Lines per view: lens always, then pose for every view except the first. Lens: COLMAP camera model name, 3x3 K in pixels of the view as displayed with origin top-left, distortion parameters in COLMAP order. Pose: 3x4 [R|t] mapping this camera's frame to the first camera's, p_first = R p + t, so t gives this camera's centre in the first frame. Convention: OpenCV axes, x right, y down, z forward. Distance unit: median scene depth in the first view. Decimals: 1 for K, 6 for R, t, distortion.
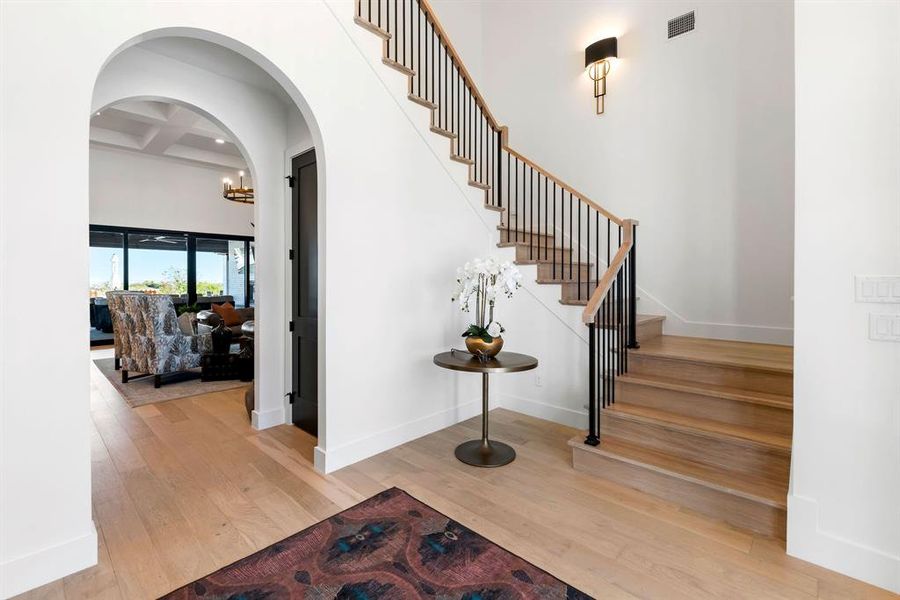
lens RADIAL K [[396.0, 0, 453.7], [0, 396.0, 280.1], [0, 0, 1]] dist [-0.000496, -0.000160]
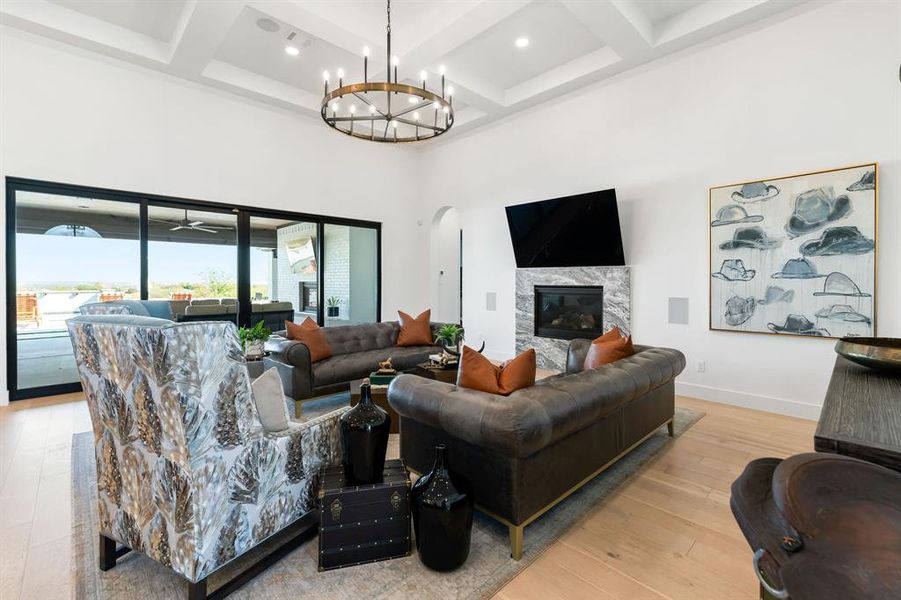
lens RADIAL K [[396.4, 0, 454.2], [0, 396.4, 280.1], [0, 0, 1]] dist [-0.000496, -0.000160]
pose [[0.998259, -0.005121, -0.058764, -0.517628], [0.004952, 0.999983, -0.003028, 0.004858], [0.058779, 0.002732, 0.998267, 0.688017]]
